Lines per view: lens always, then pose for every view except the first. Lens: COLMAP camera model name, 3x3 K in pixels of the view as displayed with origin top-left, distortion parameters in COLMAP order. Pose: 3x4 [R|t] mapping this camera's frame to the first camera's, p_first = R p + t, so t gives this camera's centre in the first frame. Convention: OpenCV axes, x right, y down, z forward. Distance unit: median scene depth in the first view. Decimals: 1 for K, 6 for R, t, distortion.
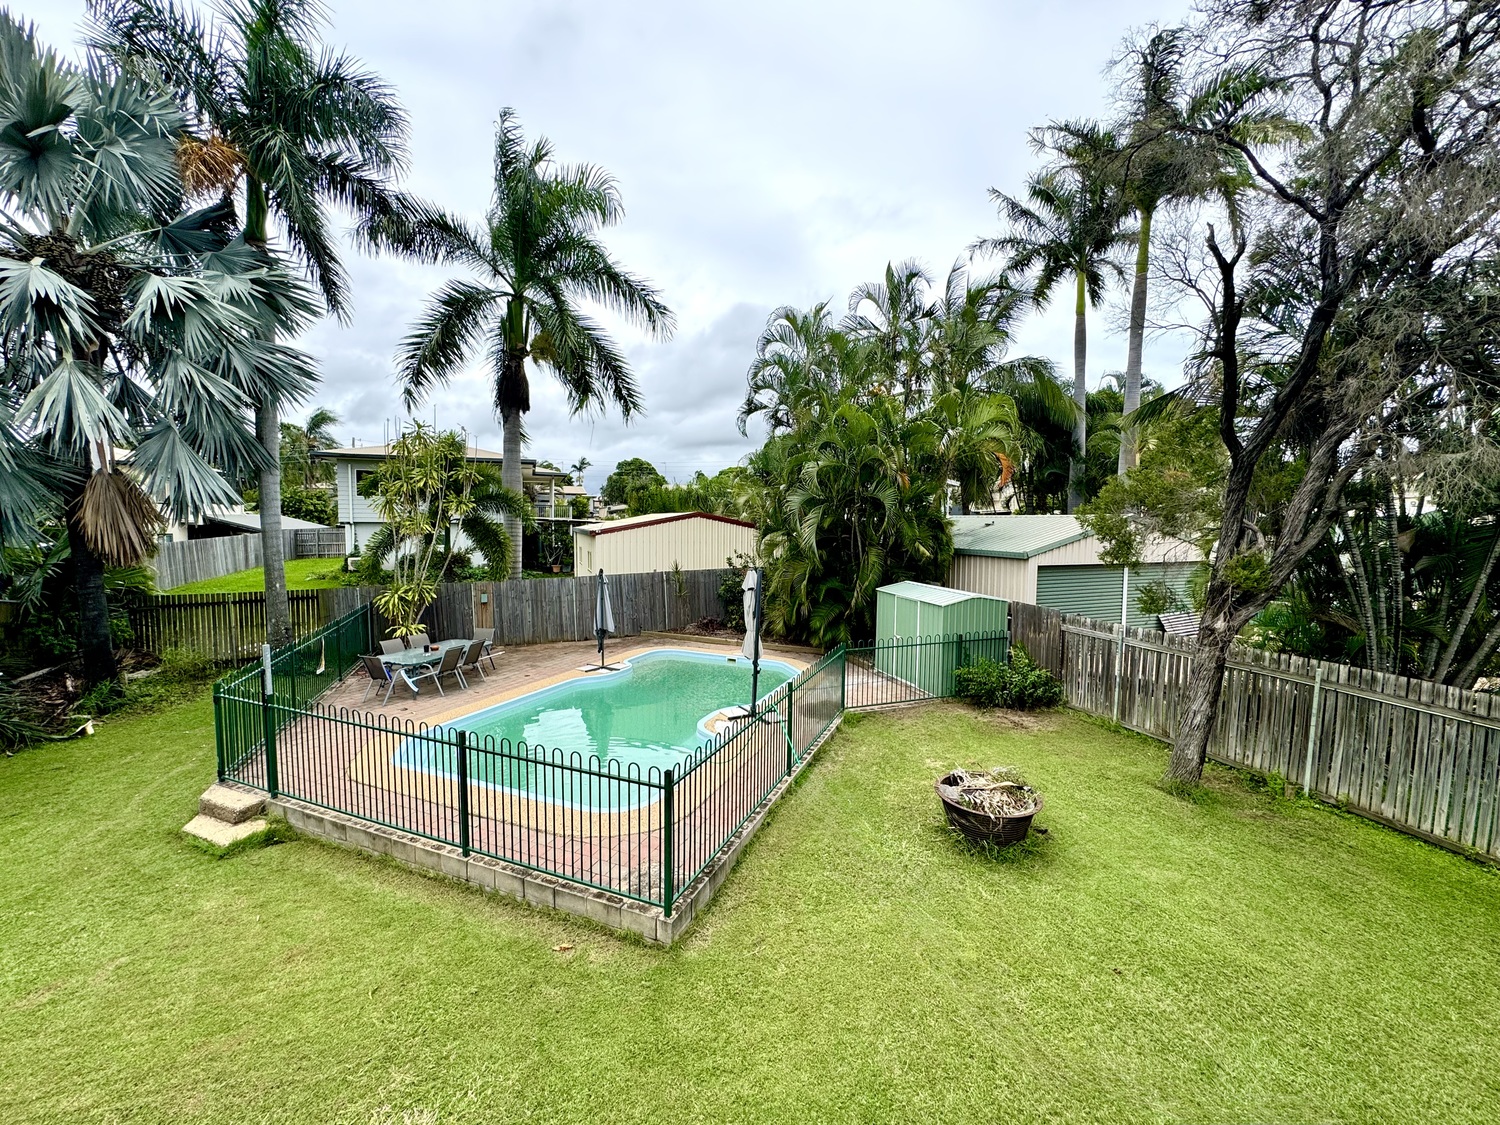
lens RADIAL K [[602.8, 0, 751.0], [0, 602.8, 565.4], [0, 0, 1]] dist [0.000386, 0.000157]
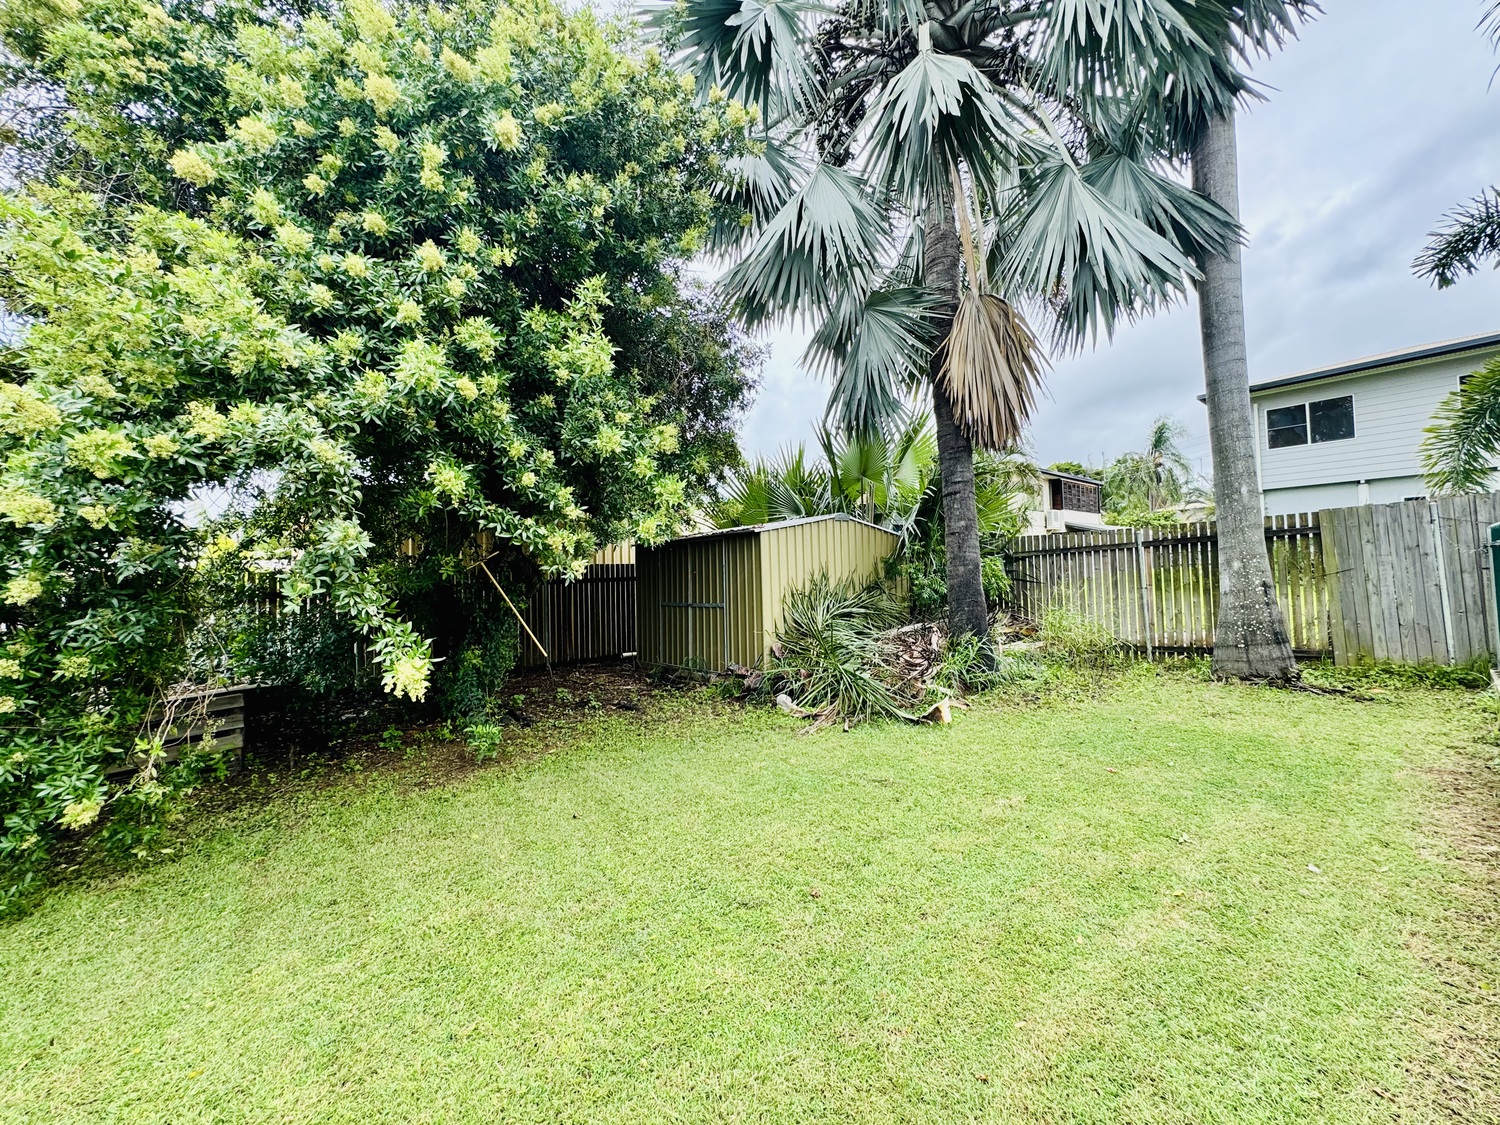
lens RADIAL K [[602.8, 0, 750.5], [0, 602.8, 549.6], [0, 0, 1]] dist [0.000386, 0.000157]
pose [[0.361824, -0.064117, -0.930039, -0.541856], [-0.041674, 0.995522, -0.084844, 0.149197], [0.931315, 0.069457, 0.357532, 0.528474]]
